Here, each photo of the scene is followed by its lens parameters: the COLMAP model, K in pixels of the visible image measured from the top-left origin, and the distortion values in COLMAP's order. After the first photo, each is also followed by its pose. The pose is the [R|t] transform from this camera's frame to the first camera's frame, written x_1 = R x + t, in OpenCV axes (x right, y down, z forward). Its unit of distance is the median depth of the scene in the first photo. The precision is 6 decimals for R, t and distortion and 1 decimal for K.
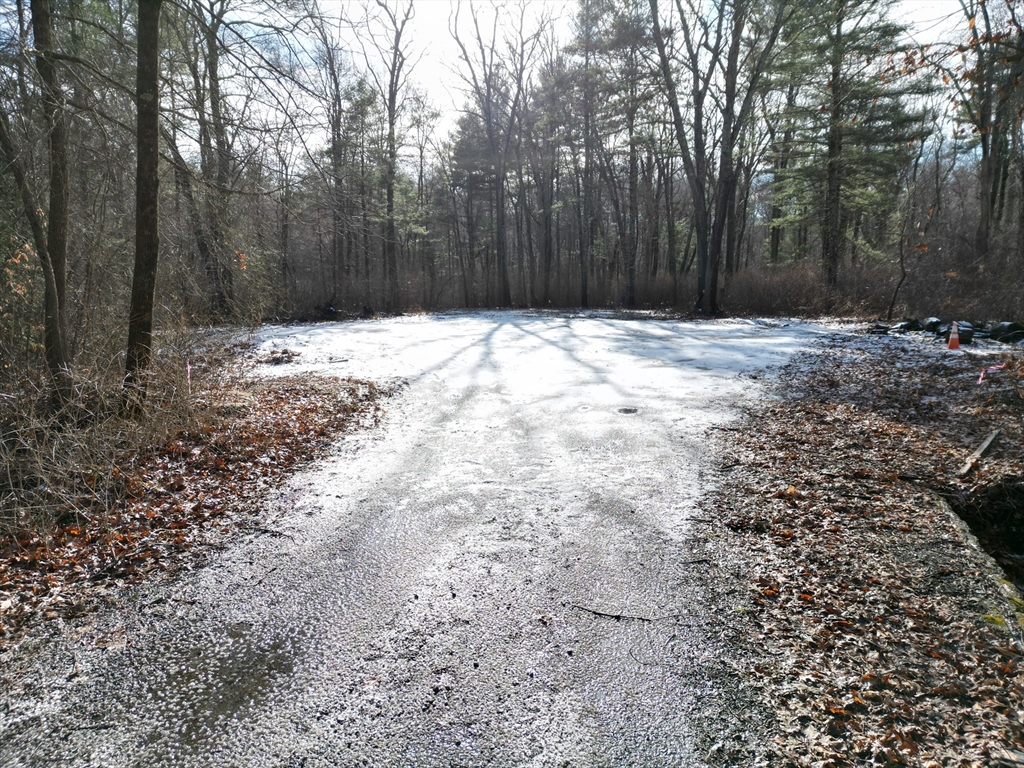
lens RADIAL K [[712.5, 0, 510.9], [0, 712.5, 381.1], [0, 0, 1]] dist [0.066954, -0.054371]
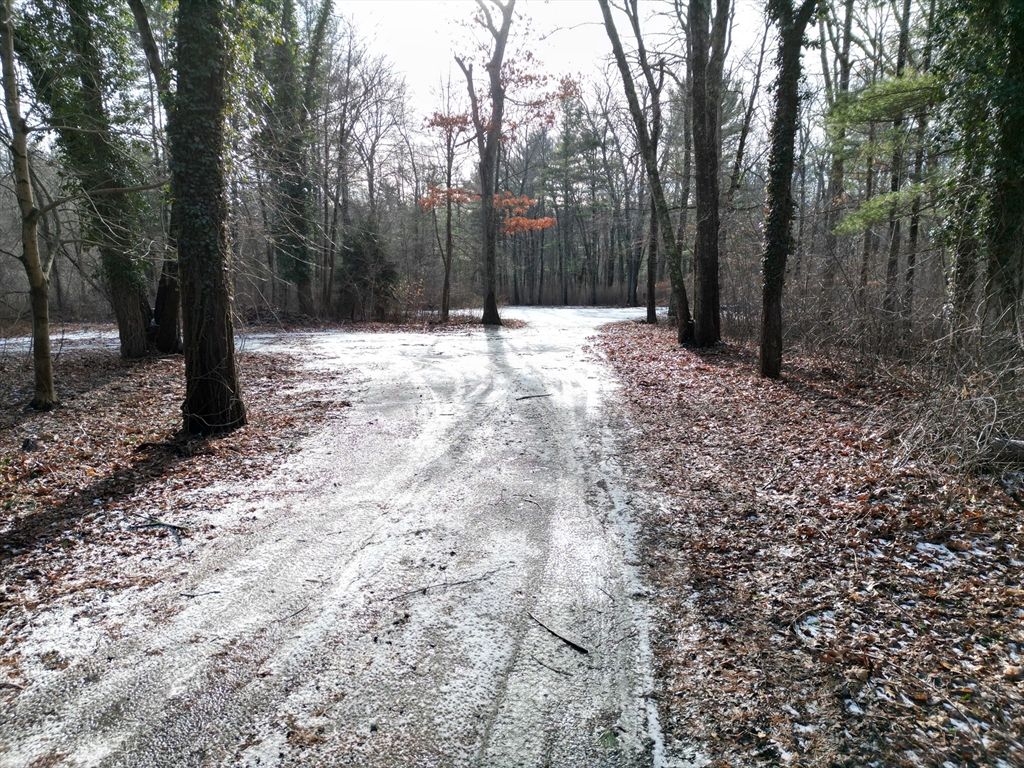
lens RADIAL K [[712.5, 0, 506.9], [0, 712.5, 382.2], [0, 0, 1]] dist [0.066954, -0.054371]
pose [[0.999195, -0.000841, 0.040114, -0.175133], [0.001168, 0.999966, -0.008134, 0.156955], [-0.040106, 0.008174, 0.999162, -1.144120]]
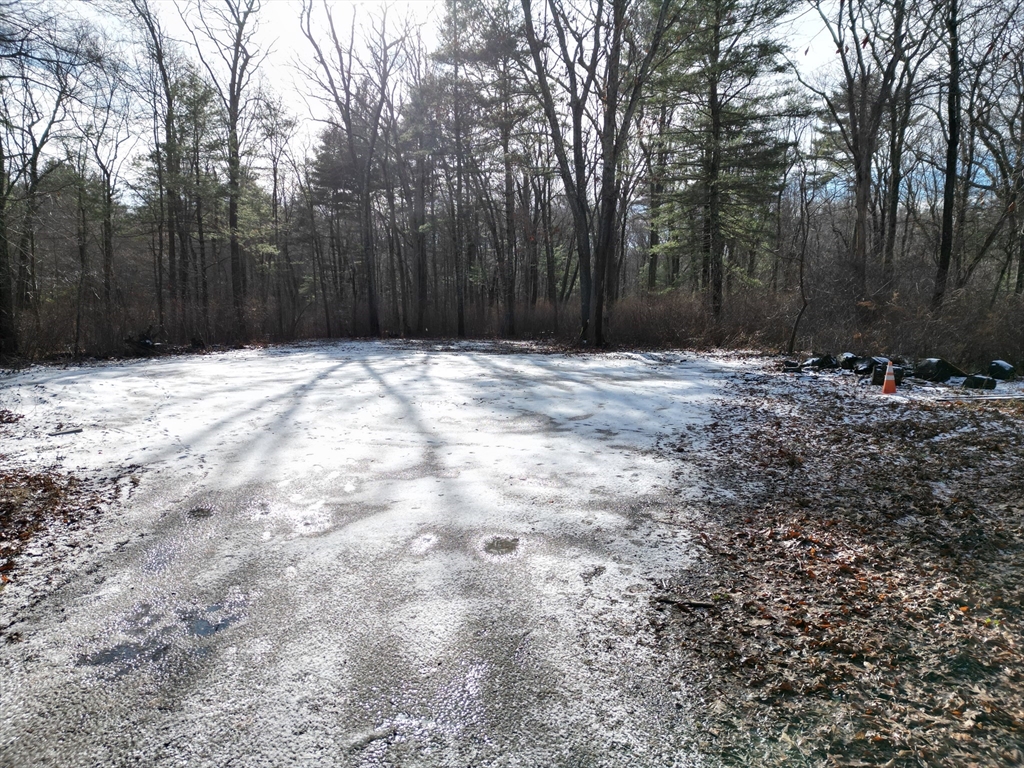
lens RADIAL K [[712.5, 0, 509.3], [0, 712.5, 382.5], [0, 0, 1]] dist [0.066954, -0.054371]
pose [[0.986981, -0.014939, 0.160139, 0.033789], [0.020561, 0.999227, -0.033508, -0.025623], [-0.159514, 0.036364, 0.986526, 0.172707]]
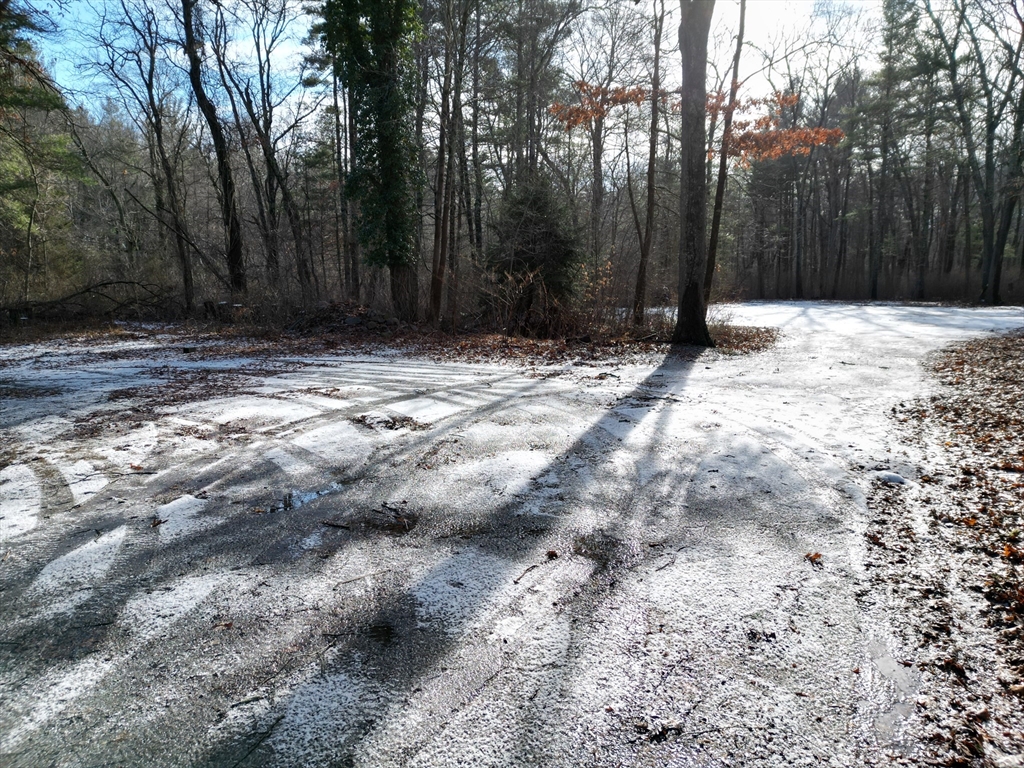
lens RADIAL K [[712.5, 0, 506.7], [0, 712.5, 381.4], [0, 0, 1]] dist [0.066954, -0.054371]
pose [[0.937850, 0.049316, -0.343519, -0.082886], [-0.048013, 0.998771, 0.012305, 0.080515], [0.343703, 0.004953, 0.939065, -0.562500]]
